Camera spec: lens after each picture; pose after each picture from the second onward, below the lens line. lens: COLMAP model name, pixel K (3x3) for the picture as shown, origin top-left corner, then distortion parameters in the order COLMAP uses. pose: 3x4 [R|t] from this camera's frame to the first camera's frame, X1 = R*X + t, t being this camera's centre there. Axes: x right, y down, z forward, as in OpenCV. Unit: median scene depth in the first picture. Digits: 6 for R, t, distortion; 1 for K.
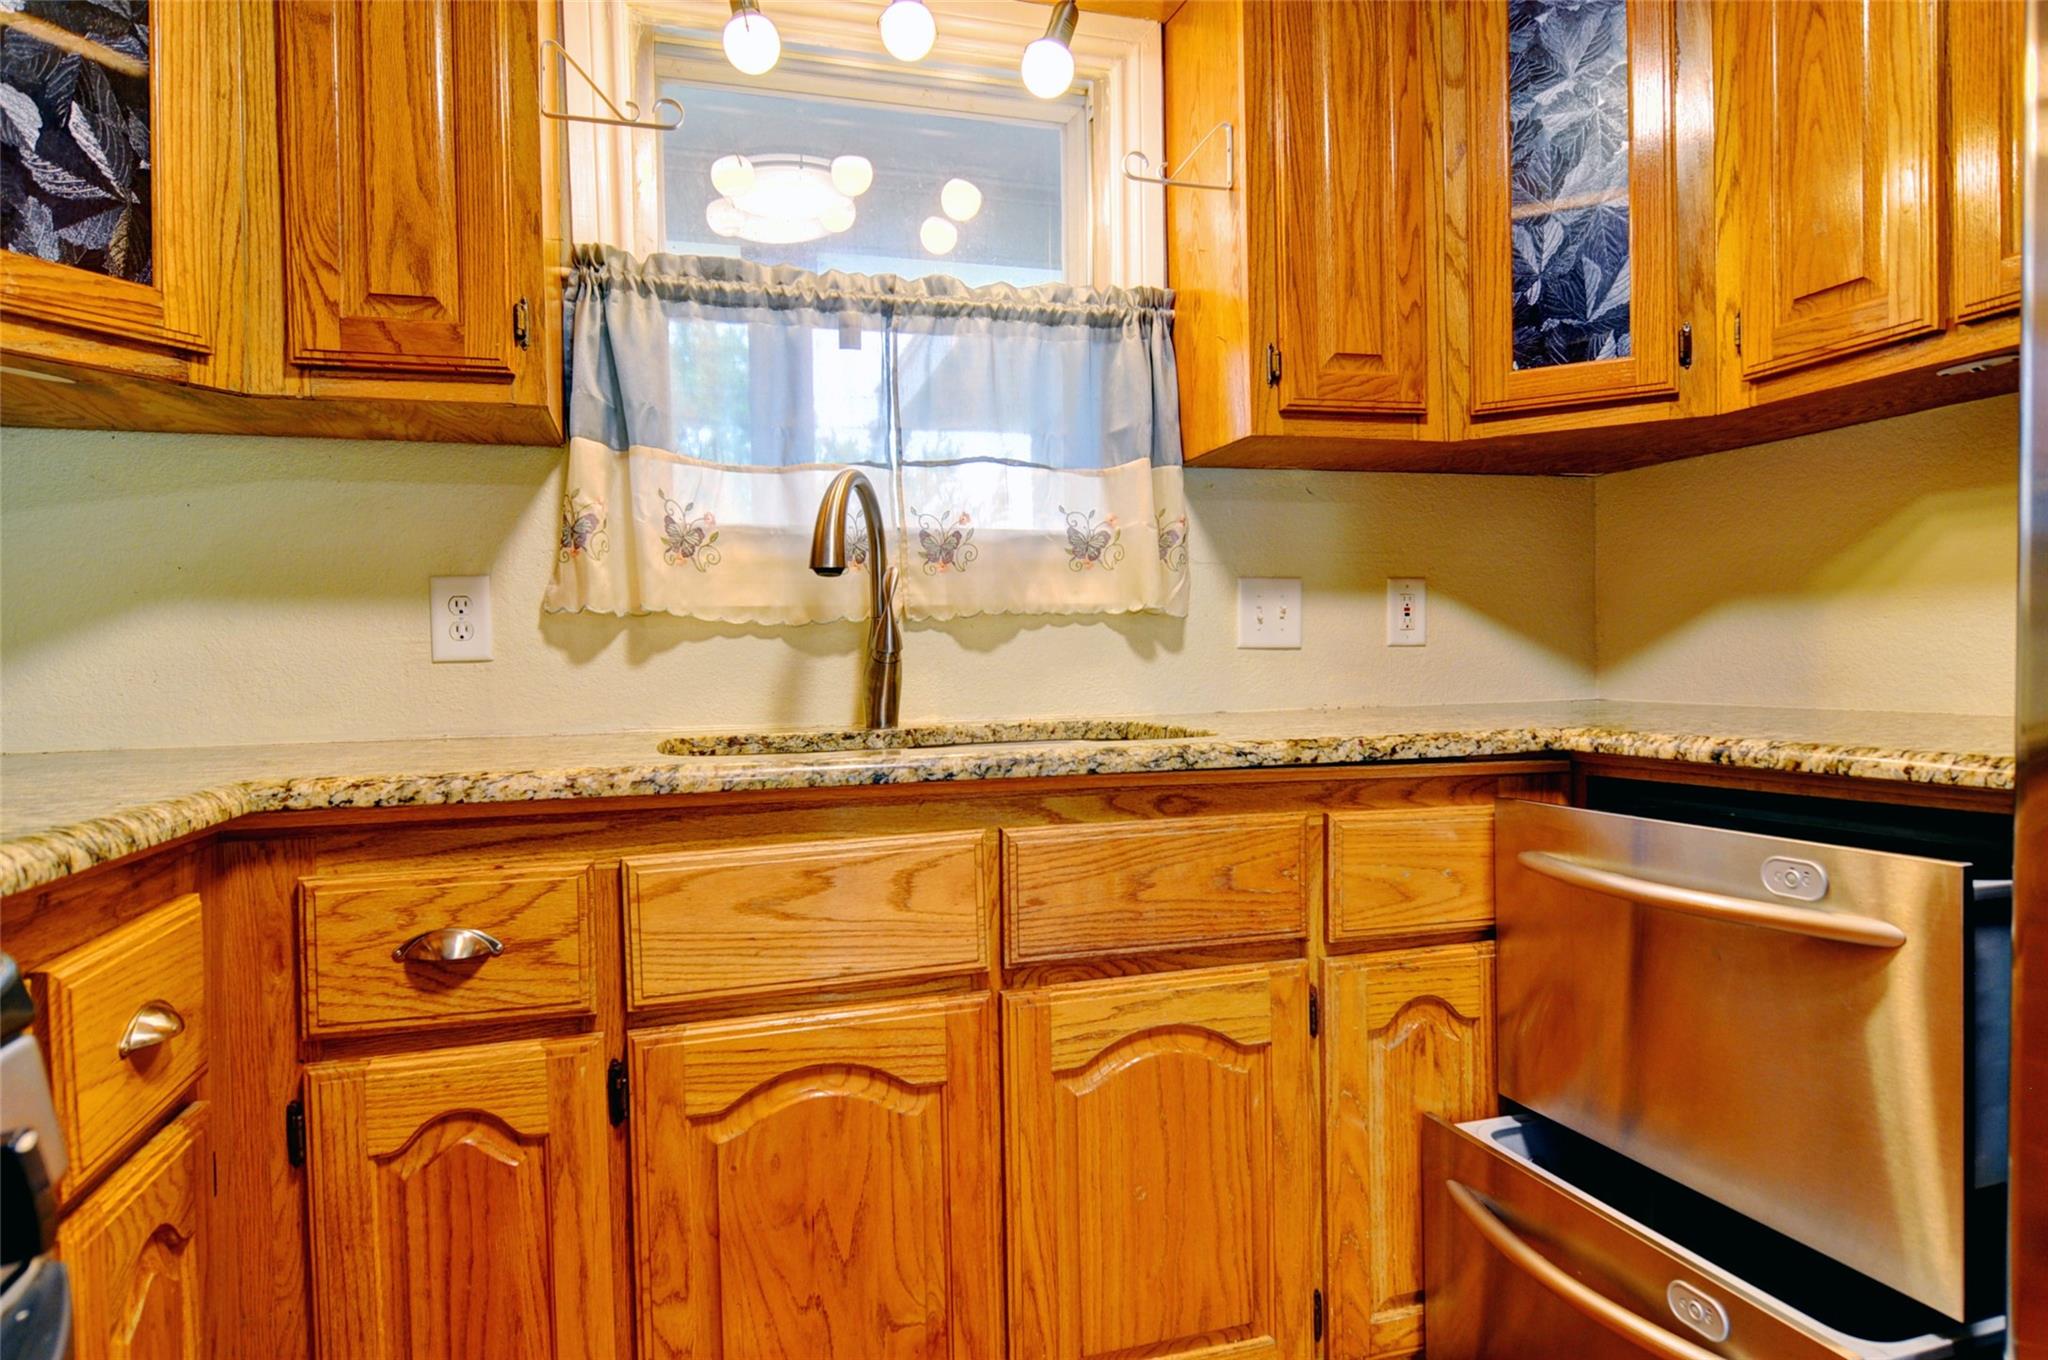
lens RADIAL K [[1224.4, 0, 1022.5], [0, 1224.4, 676.3], [0, 0, 1]] dist [-0.004598, -0.001163]
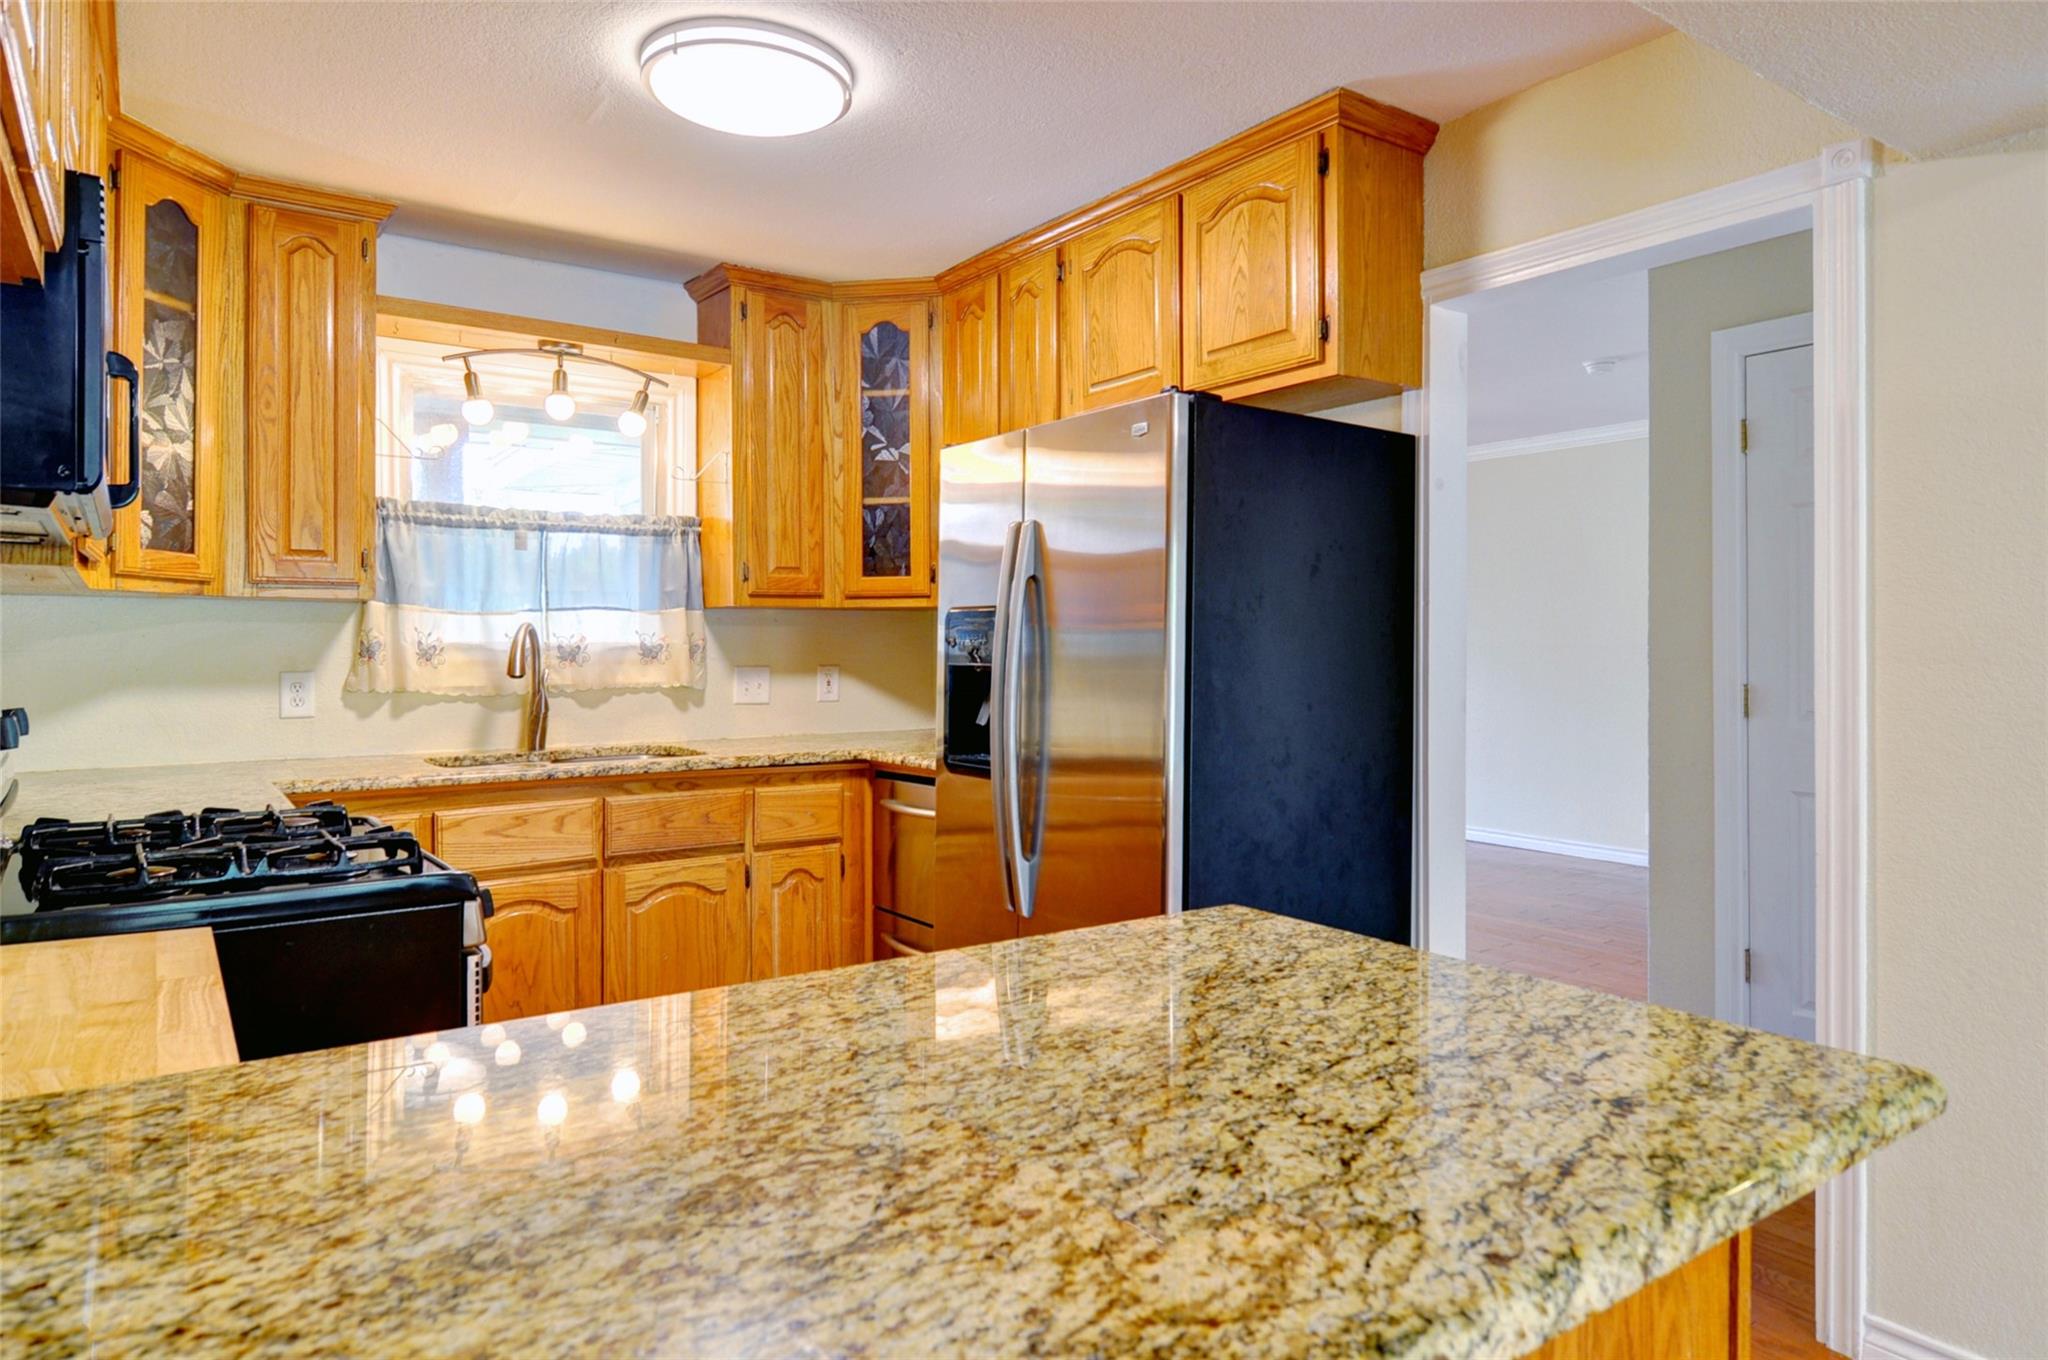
lens RADIAL K [[1189.3, 0, 1007.6], [0, 1189.3, 647.8], [0, 0, 1]] dist [0.000430, 0.000749]
pose [[0.947328, 0.017244, 0.319800, -0.014258], [-0.010249, 0.999670, -0.023542, -0.085233], [-0.320101, 0.019024, 0.947192, -1.040198]]
